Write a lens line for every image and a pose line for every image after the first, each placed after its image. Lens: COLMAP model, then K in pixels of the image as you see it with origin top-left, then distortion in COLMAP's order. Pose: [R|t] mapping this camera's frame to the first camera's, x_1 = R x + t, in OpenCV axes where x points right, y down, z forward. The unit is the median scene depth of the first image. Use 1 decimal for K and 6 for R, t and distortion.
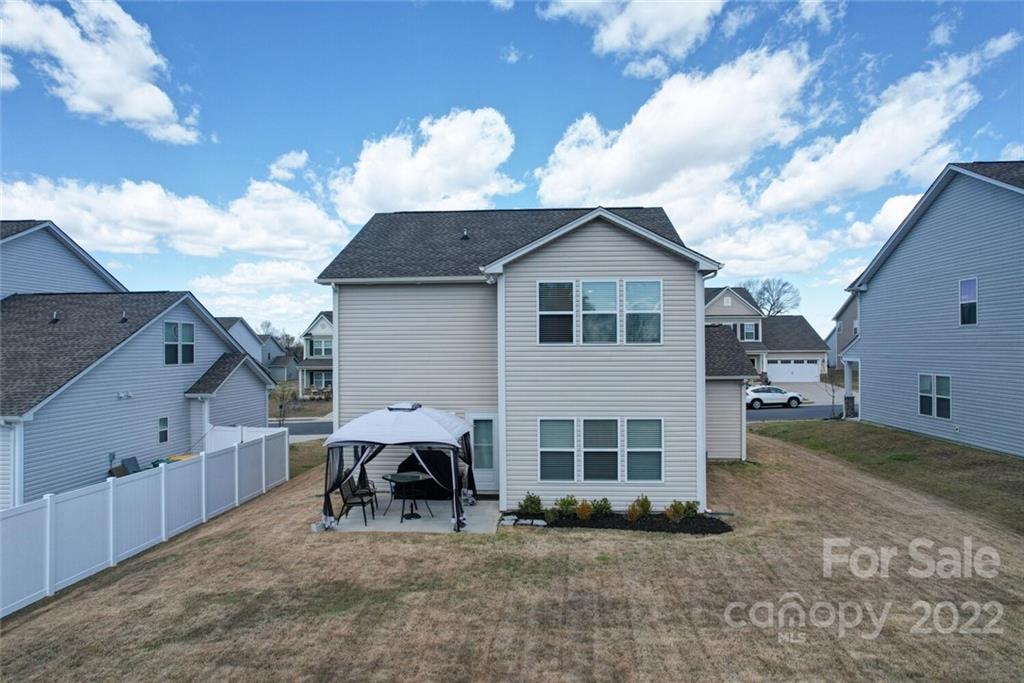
lens RADIAL K [[657.9, 0, 506.7], [0, 657.9, 340.9], [0, 0, 1]] dist [-0.082796, 0.079279]
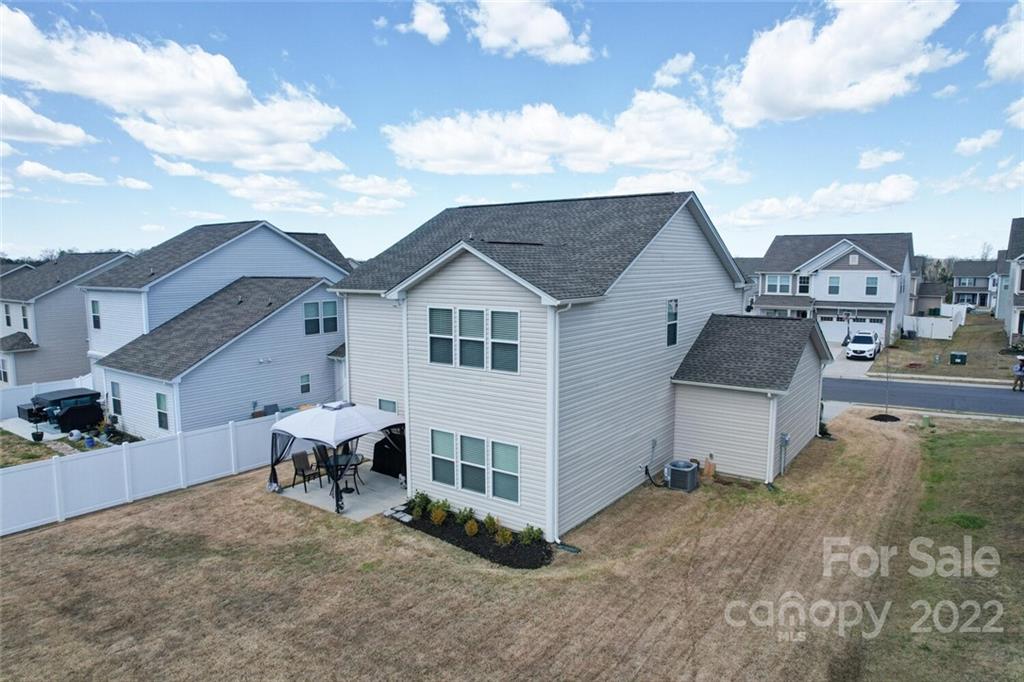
lens RADIAL K [[657.9, 0, 506.7], [0, 657.9, 340.4], [0, 0, 1]] dist [-0.082796, 0.079279]
pose [[0.846603, 0.066474, -0.528057, 0.786580], [0.003058, 0.991546, 0.129723, -0.186338], [0.532216, -0.111439, 0.839242, 0.147585]]
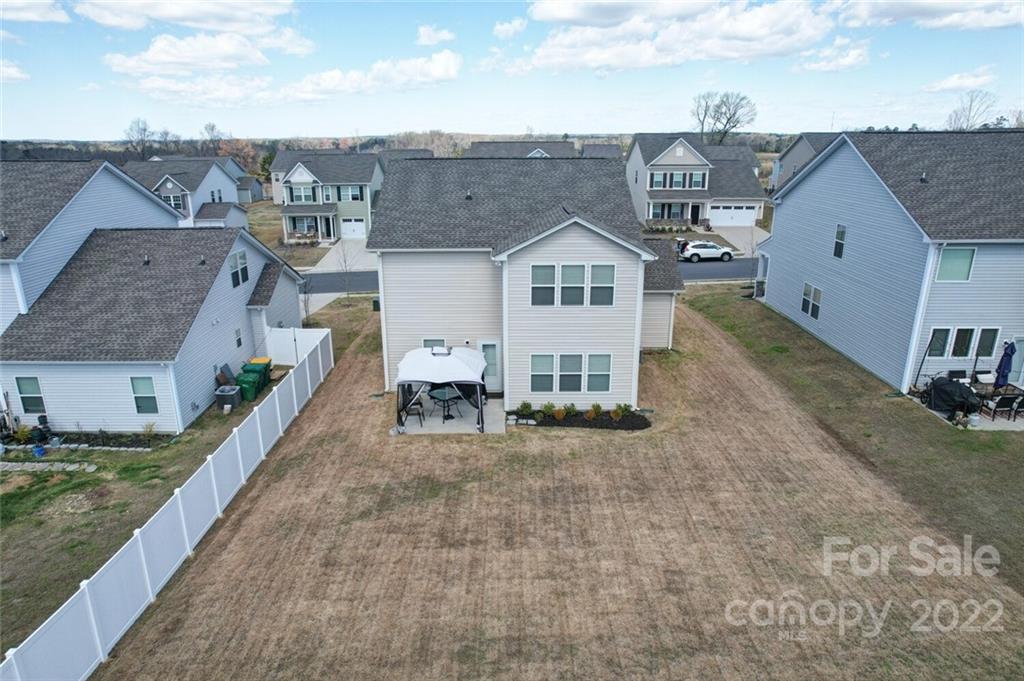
lens RADIAL K [[660.2, 0, 504.0], [0, 660.2, 342.7], [0, 0, 1]] dist [-0.046135, -0.000966]
pose [[0.997765, -0.019744, 0.063832, -0.114146], [-0.001377, 0.949067, 0.315071, -0.405625], [-0.066801, -0.314455, 0.946919, -0.448420]]
